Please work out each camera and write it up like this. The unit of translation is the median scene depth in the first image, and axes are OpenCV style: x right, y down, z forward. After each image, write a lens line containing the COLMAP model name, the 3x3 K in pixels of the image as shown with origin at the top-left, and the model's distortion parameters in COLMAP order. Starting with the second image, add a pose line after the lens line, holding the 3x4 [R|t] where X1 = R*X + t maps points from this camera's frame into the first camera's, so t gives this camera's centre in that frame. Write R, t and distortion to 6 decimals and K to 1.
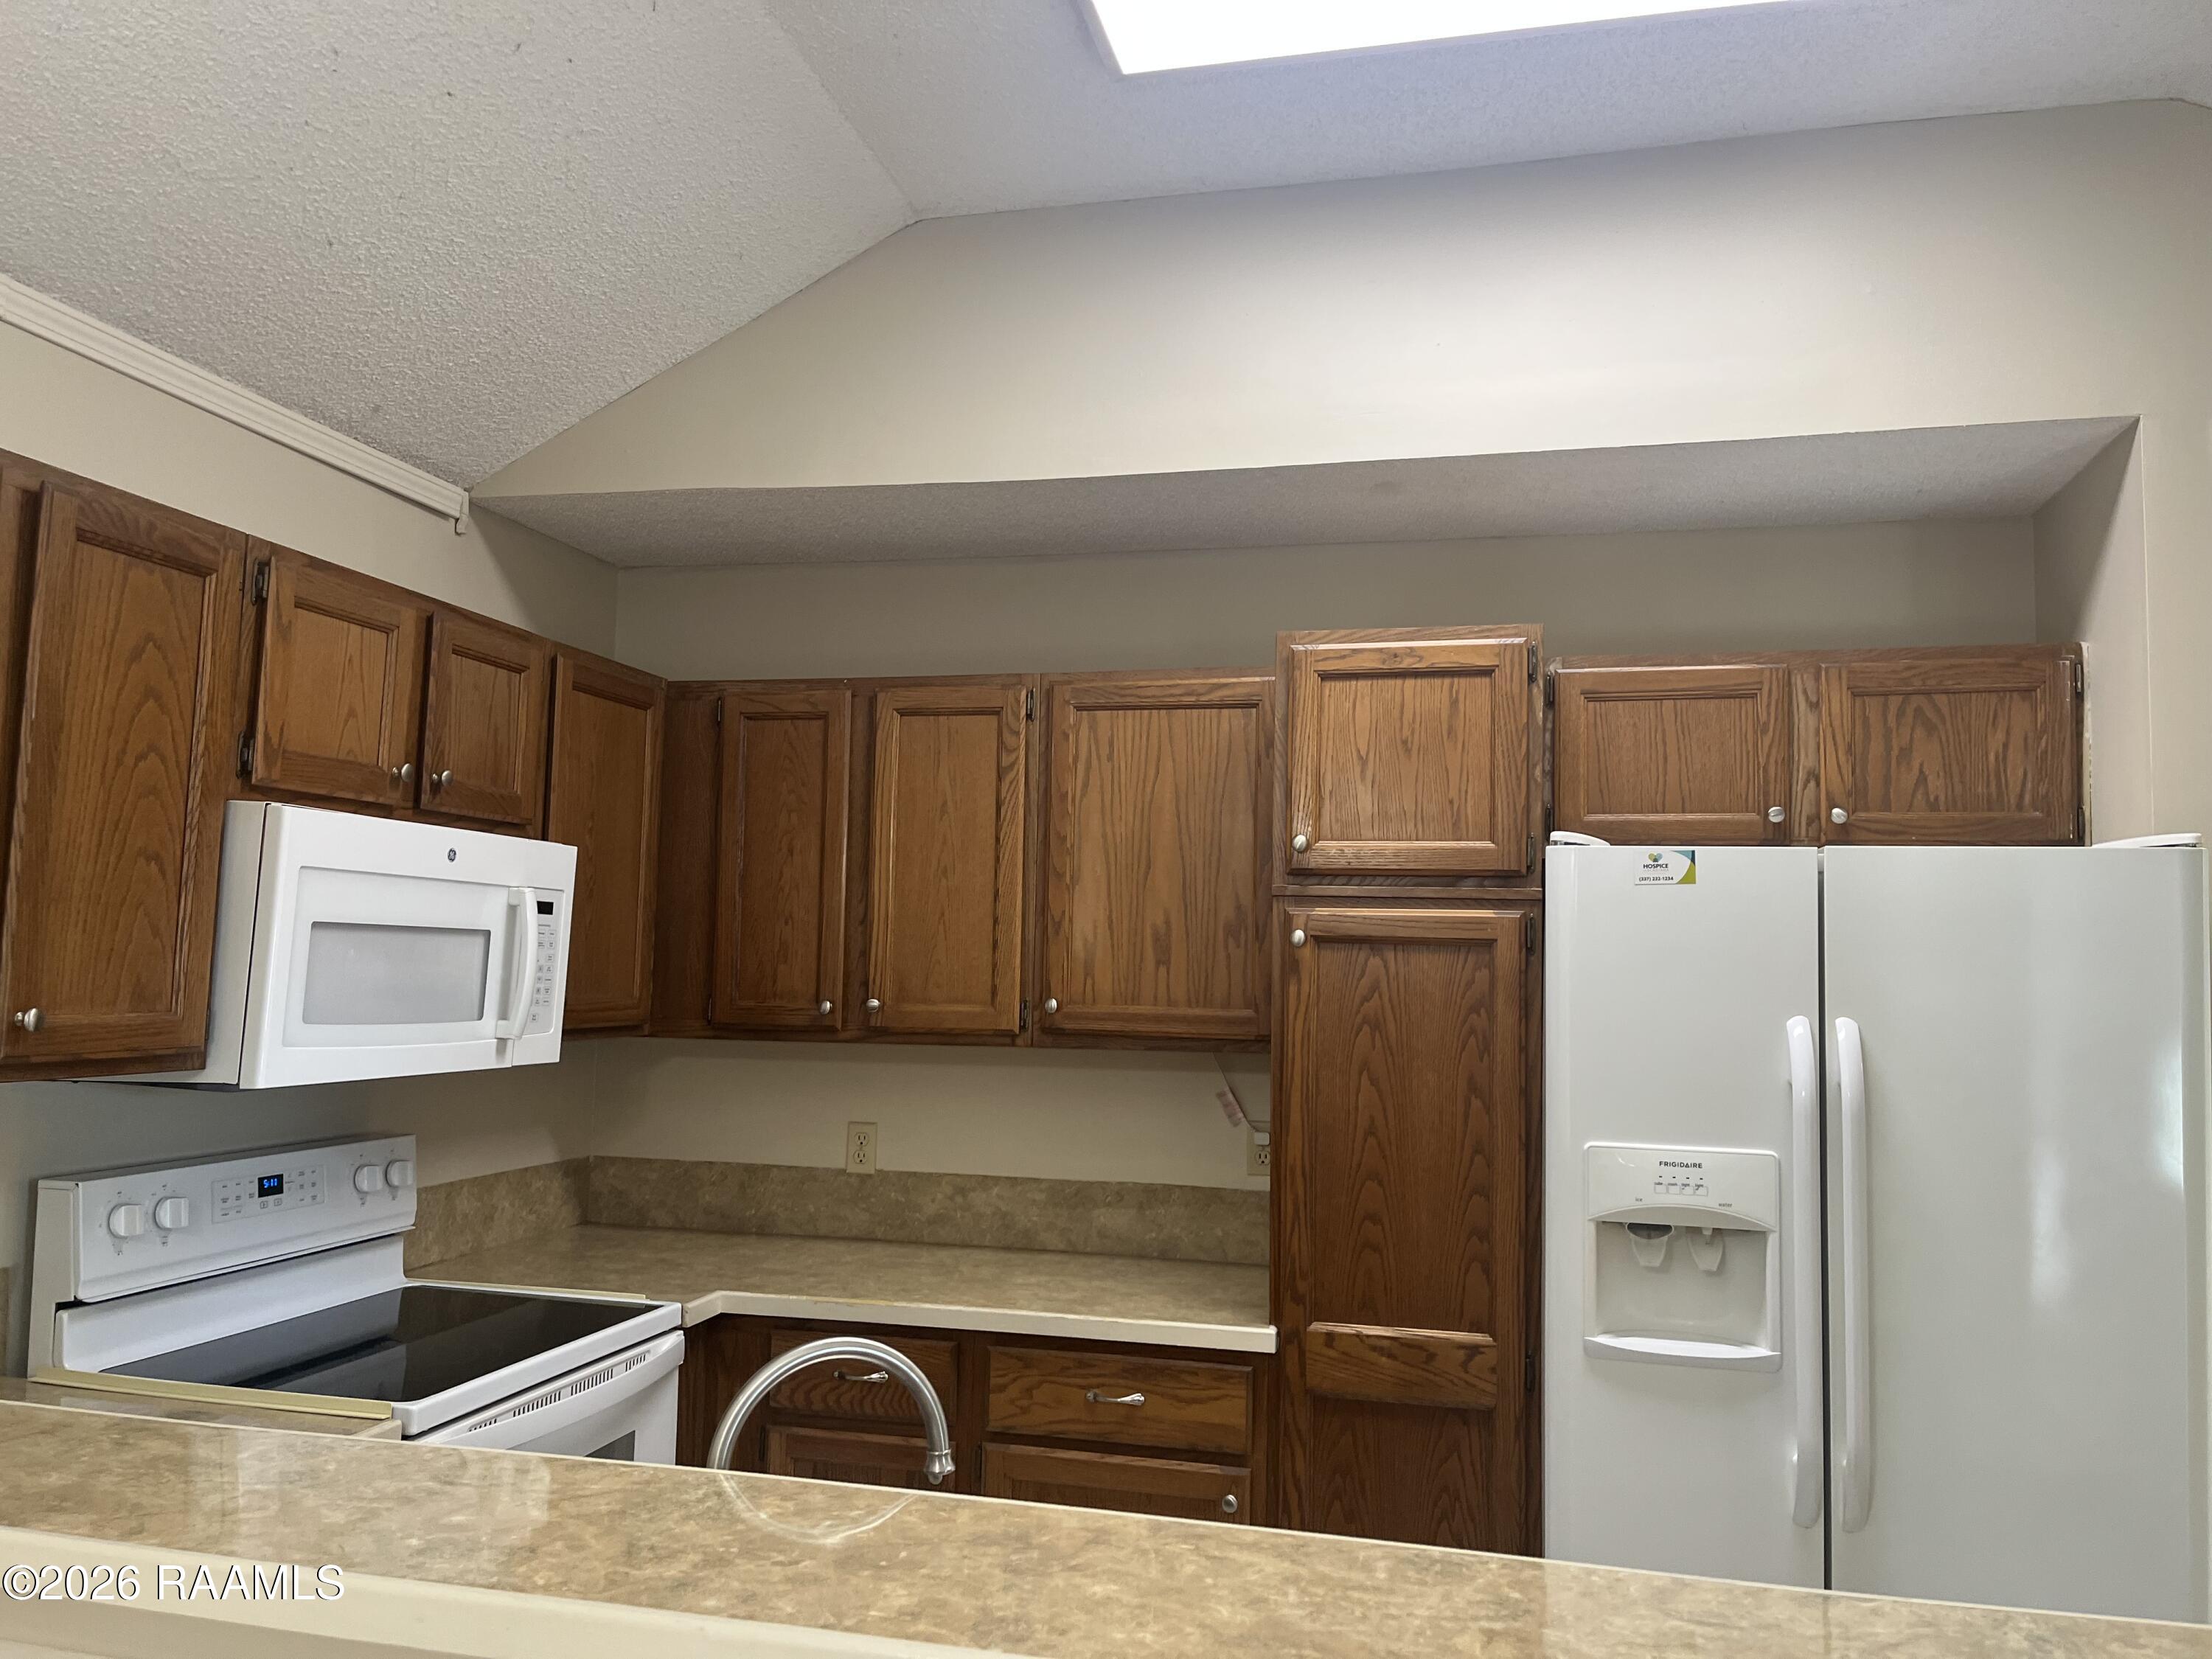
lens RADIAL K [[1669.1, 0, 1103.6], [0, 1669.1, 823.6], [0, 0, 1]] dist [0.043119, -0.010695]
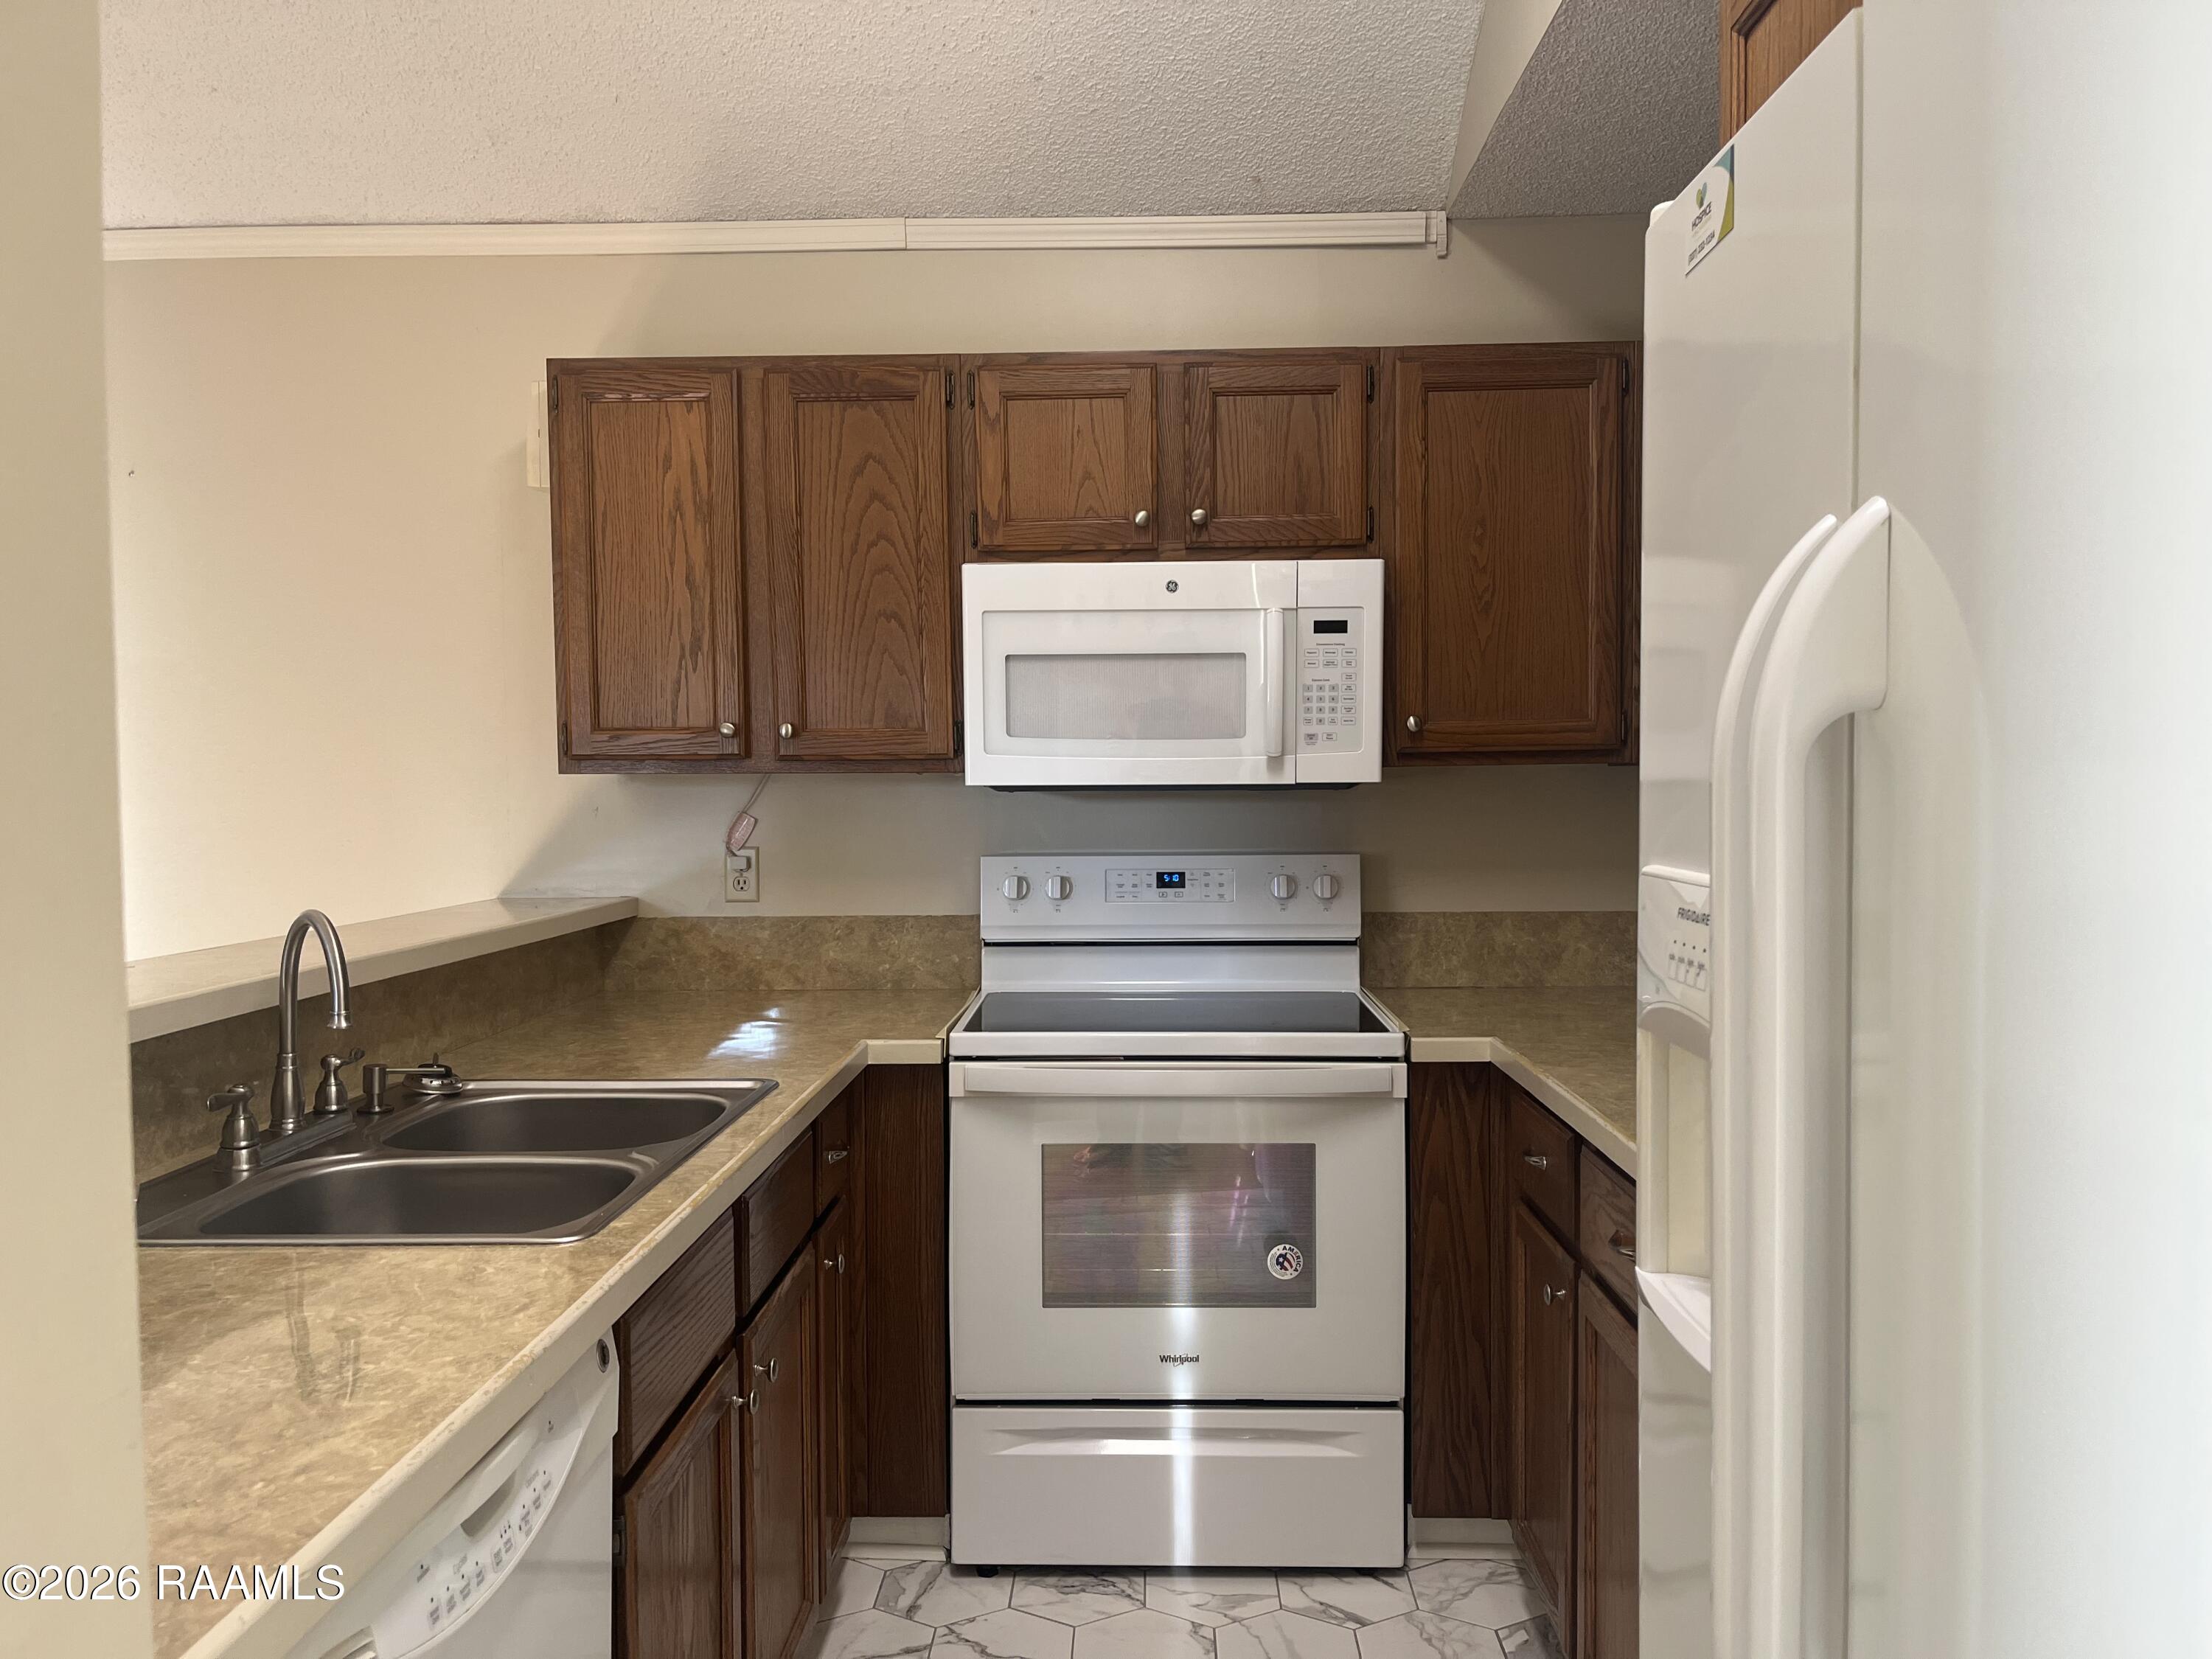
lens RADIAL K [[1669.1, 0, 1103.3], [0, 1669.1, 837.6], [0, 0, 1]] dist [0.043119, -0.010695]
pose [[0.216732, 0.010986, -0.976169, 0.668350], [0.096638, 0.994784, 0.032651, 0.142140], [0.971436, -0.101412, 0.214539, 0.708515]]
